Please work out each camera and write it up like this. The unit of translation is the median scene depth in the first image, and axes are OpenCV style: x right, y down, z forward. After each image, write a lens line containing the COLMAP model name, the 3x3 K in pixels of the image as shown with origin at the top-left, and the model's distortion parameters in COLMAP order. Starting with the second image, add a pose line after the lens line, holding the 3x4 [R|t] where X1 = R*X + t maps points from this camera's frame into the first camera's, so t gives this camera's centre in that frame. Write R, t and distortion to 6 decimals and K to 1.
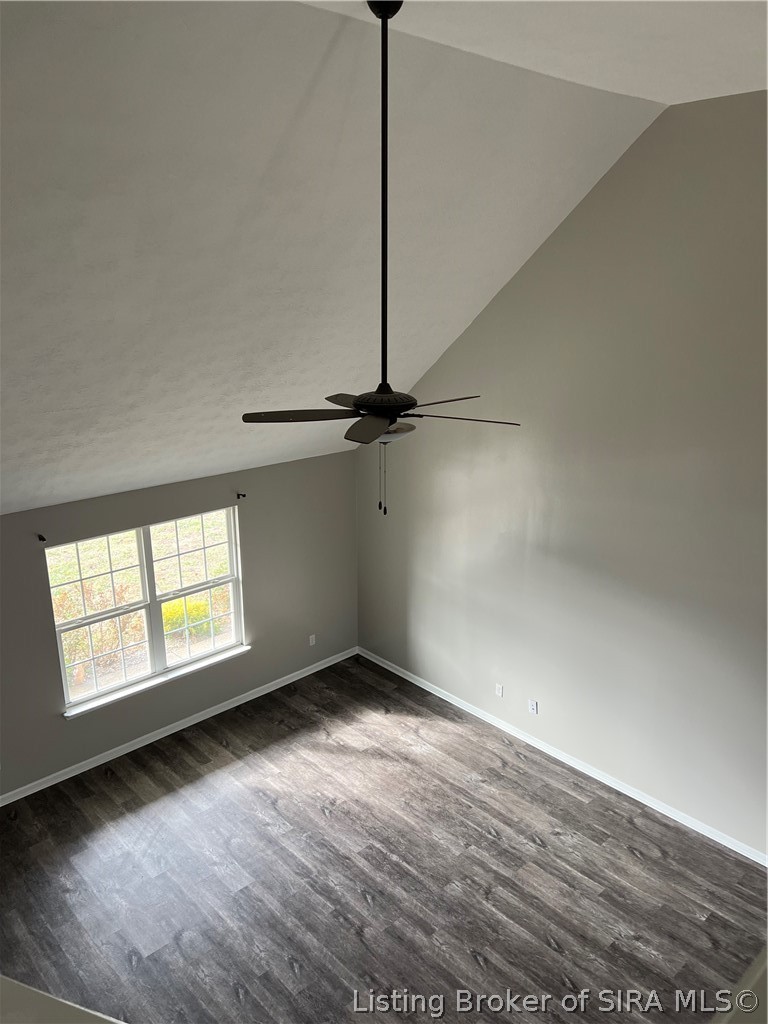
lens RADIAL K [[768.3, 0, 379.3], [0, 768.3, 514.7], [0, 0, 1]] dist [0.051655, -0.054373]
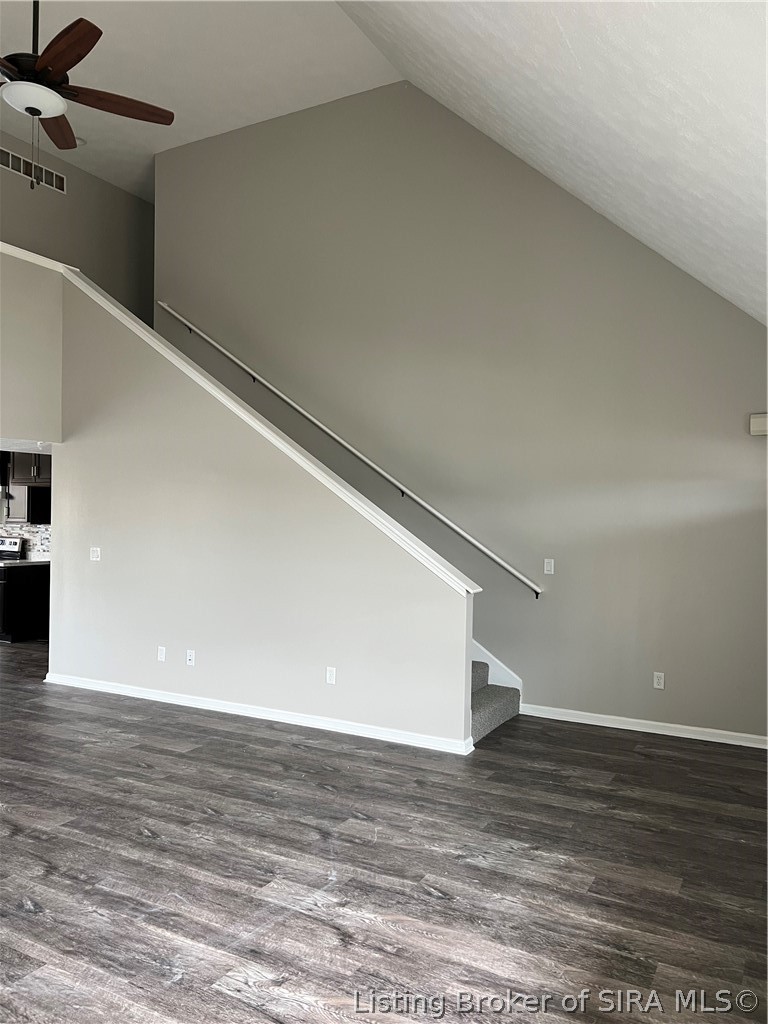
lens RADIAL K [[768.3, 0, 383.1], [0, 768.3, 513.6], [0, 0, 1]] dist [0.051655, -0.054373]
pose [[-0.946786, -0.011717, -0.321651, -0.069028], [-0.102355, 0.958421, 0.266370, 0.054264], [0.305156, 0.285118, -0.908618, 1.468430]]
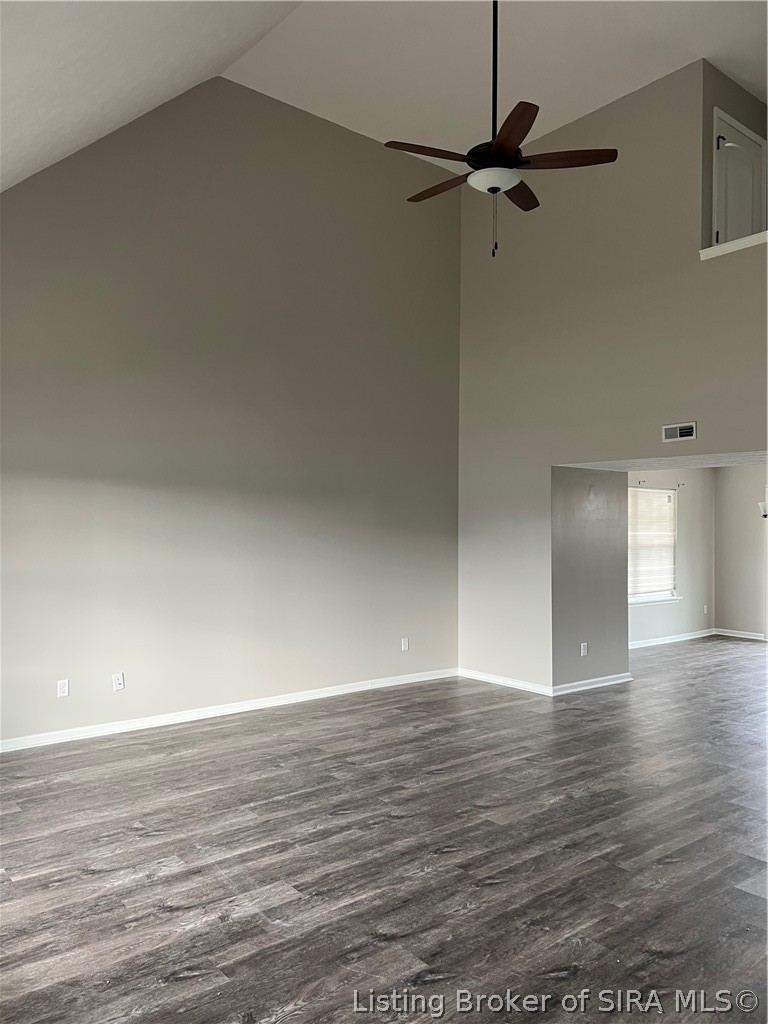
lens RADIAL K [[768.3, 0, 381.9], [0, 768.3, 509.6], [0, 0, 1]] dist [0.051655, -0.054373]
pose [[0.068961, 0.025398, 0.997296, -0.781042], [0.279714, 0.959085, -0.043766, 0.241722], [-0.957604, 0.281976, 0.059035, 0.814136]]
